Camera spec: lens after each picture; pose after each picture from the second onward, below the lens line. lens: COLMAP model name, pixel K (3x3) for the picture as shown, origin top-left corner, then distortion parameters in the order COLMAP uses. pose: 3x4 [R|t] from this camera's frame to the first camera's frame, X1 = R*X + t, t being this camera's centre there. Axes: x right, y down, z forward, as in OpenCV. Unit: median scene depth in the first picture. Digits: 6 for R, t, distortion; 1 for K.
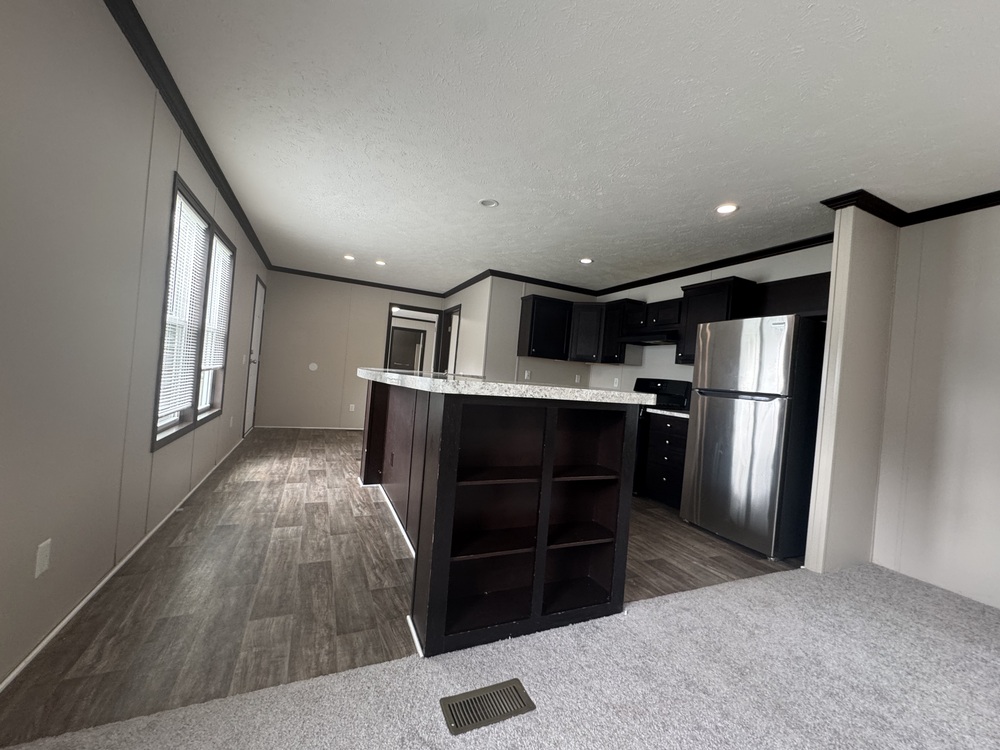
lens RADIAL K [[404.8, 0, 500.0], [0, 404.8, 375.0], [0, 0, 1]] dist [0.000613, -0.000119]
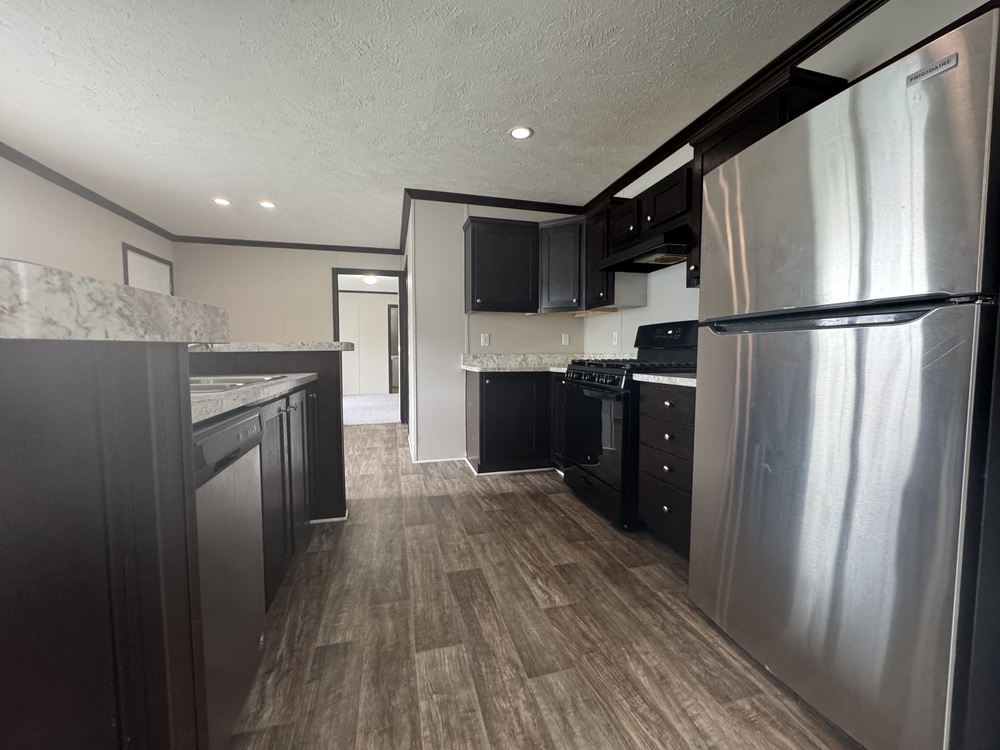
lens RADIAL K [[404.8, 0, 500.0], [0, 404.8, 375.0], [0, 0, 1]] dist [0.000613, -0.000119]
pose [[0.983556, -0.080587, -0.161629, 0.405759], [0.088524, 0.995166, 0.042515, 0.065770], [0.157422, -0.056124, 0.985935, 0.641509]]
